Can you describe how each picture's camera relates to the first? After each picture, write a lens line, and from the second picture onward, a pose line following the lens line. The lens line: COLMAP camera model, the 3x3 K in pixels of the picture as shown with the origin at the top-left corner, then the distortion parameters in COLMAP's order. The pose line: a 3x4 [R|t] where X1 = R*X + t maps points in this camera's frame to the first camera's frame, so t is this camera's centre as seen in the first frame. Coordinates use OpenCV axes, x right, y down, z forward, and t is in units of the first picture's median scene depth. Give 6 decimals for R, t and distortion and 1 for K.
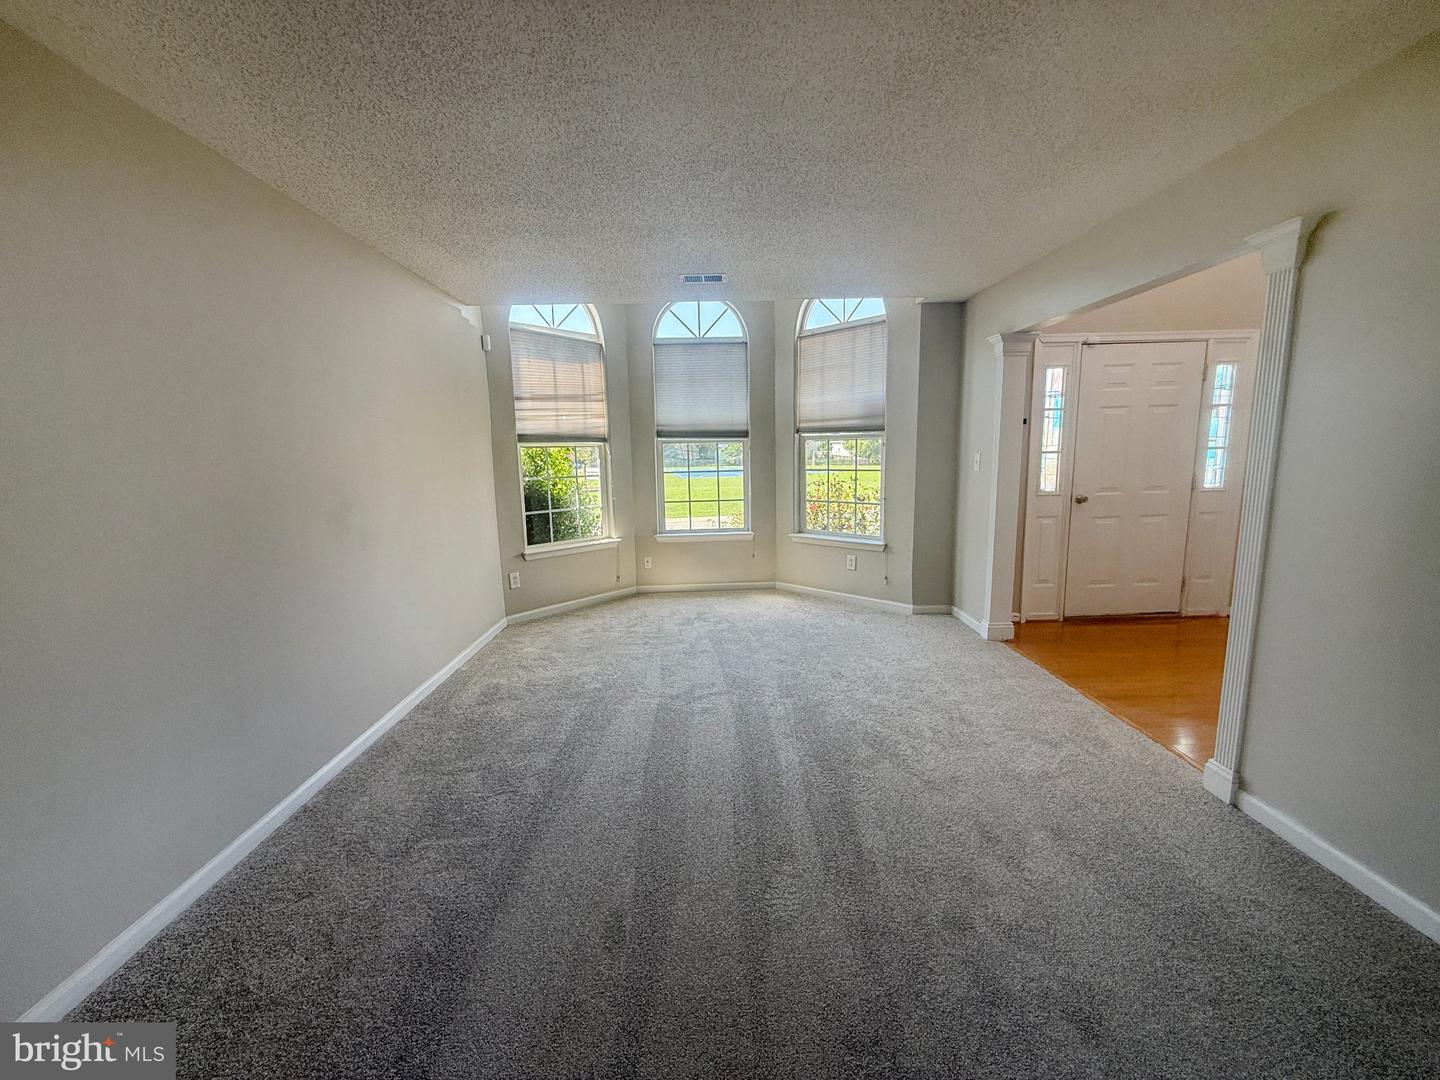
lens RADIAL K [[576.3, 0, 718.6], [0, 576.3, 538.3], [0, 0, 1]] dist [0.000635, -0.000224]
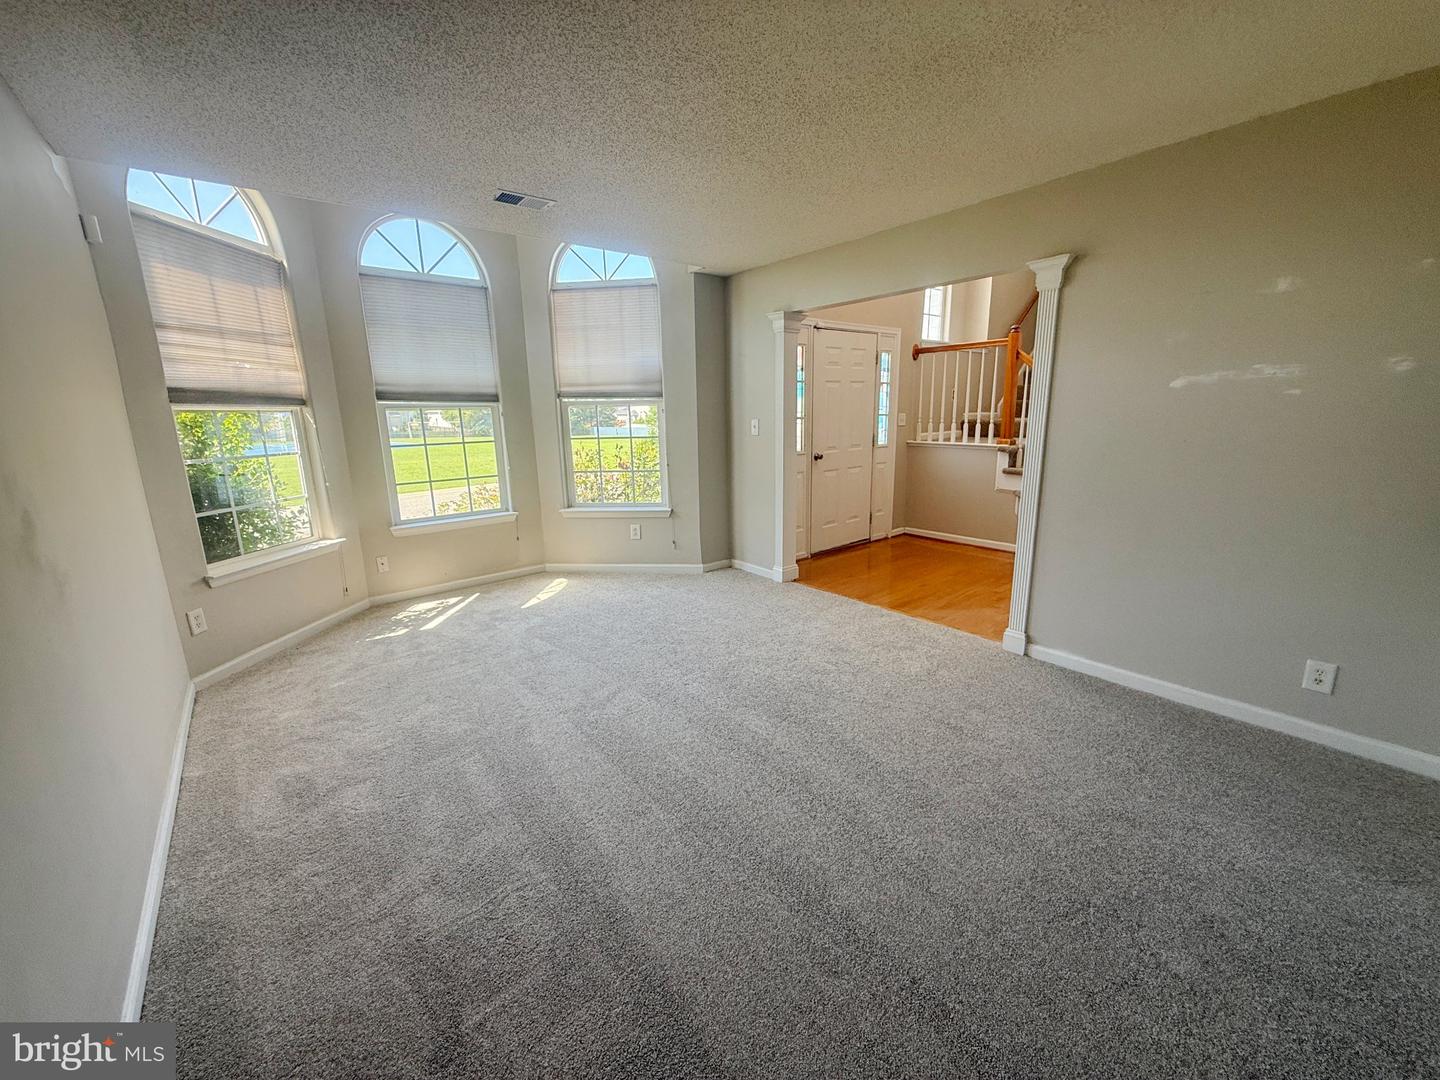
lens RADIAL K [[576.3, 0, 718.6], [0, 576.3, 538.3], [0, 0, 1]] dist [0.000635, -0.000224]
pose [[0.789253, -0.126132, 0.600974, -0.258849], [0.096287, 0.991991, 0.081746, -0.014421], [-0.606472, -0.006652, 0.795077, 0.134021]]
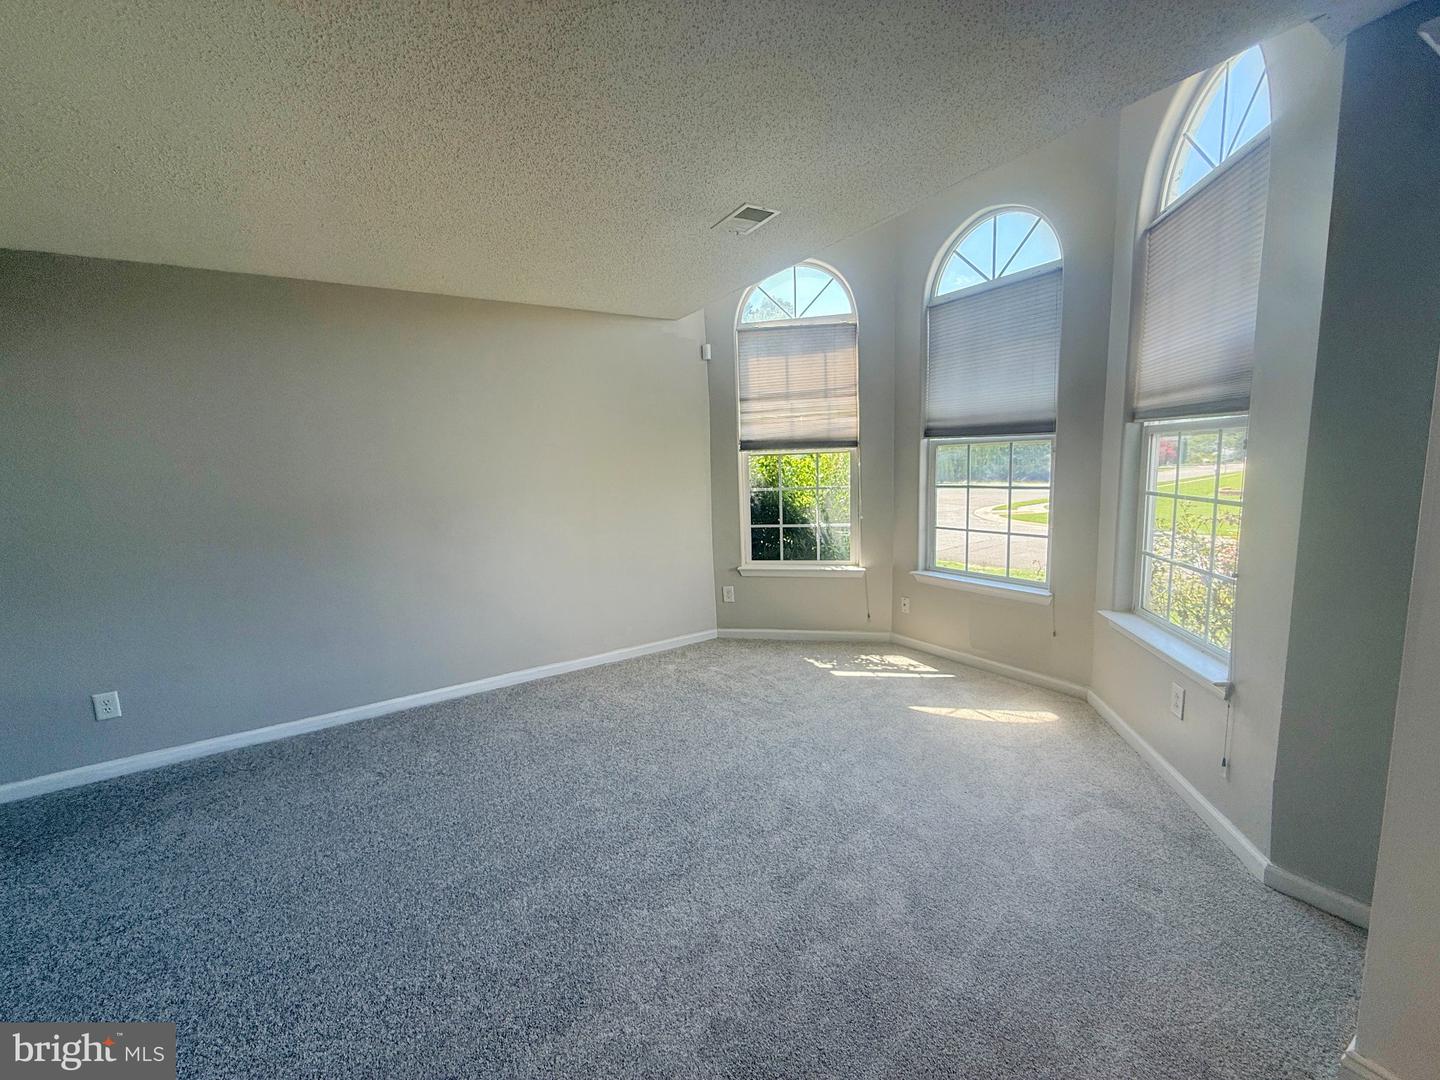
lens RADIAL K [[576.3, 0, 718.6], [0, 576.3, 538.3], [0, 0, 1]] dist [0.000635, -0.000224]
pose [[0.519610, 0.114037, -0.846759, 0.426518], [-0.102508, 0.992215, 0.070722, -0.082867], [0.848232, 0.050052, 0.527254, 0.453682]]
